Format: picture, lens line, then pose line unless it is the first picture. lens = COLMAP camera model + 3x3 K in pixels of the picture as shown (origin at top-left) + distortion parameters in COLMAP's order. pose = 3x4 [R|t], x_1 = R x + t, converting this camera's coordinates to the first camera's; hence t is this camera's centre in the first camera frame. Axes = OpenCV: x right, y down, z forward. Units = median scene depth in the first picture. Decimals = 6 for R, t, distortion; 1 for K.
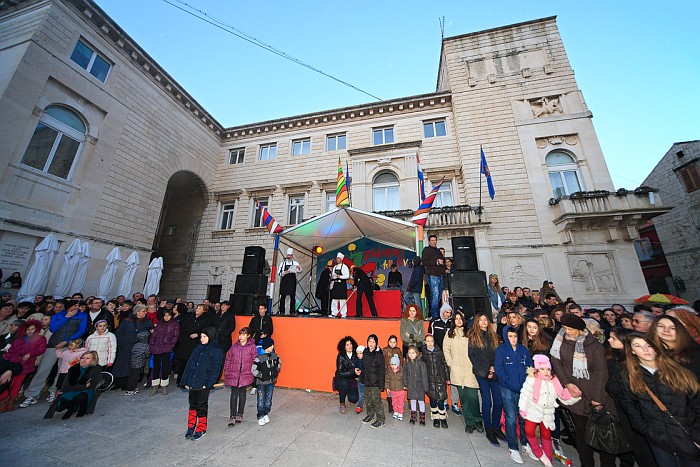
lens RADIAL K [[237.2, 0, 353.0], [0, 237.2, 234.2], [0, 0, 1]] dist [-0.014273, 0.000892]
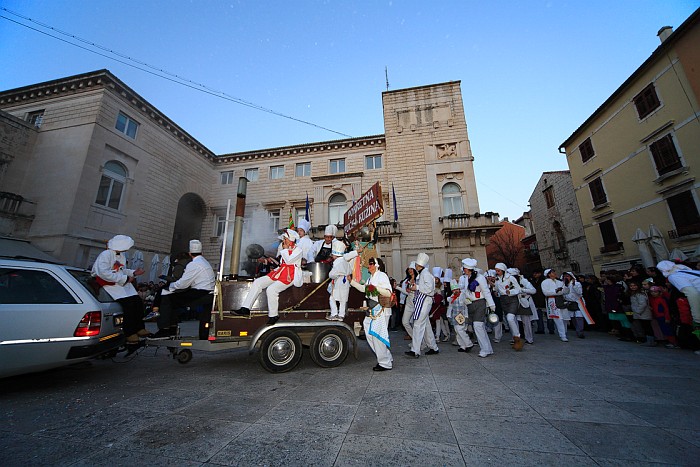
lens RADIAL K [[253.4, 0, 356.7], [0, 253.4, 233.6], [0, 0, 1]] dist [-0.010560, 0.000060]
pose [[0.998991, -0.009525, 0.043896, 0.210277], [0.007739, 0.999142, 0.040679, -0.108158], [-0.044245, -0.040298, 0.998208, -0.583491]]
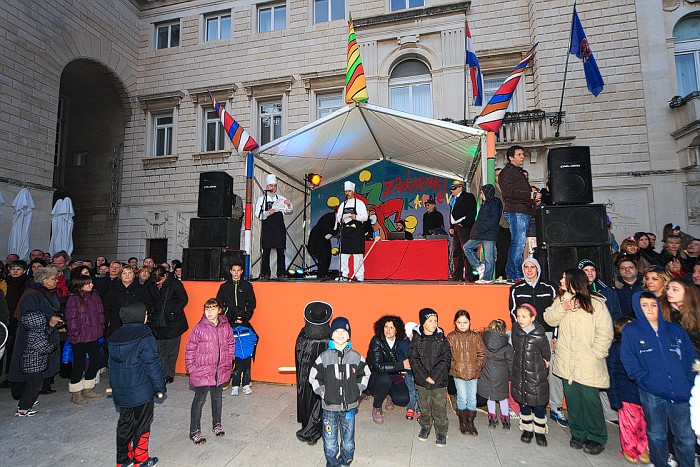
lens RADIAL K [[333.3, 0, 351.8], [0, 333.3, 230.0], [0, 0, 1]] dist [-0.003537, 0.000258]
pose [[0.999856, -0.013976, 0.009634, -0.036070], [0.011931, 0.982320, 0.186832, 0.020404], [-0.012075, -0.186690, 0.982345, 0.060419]]
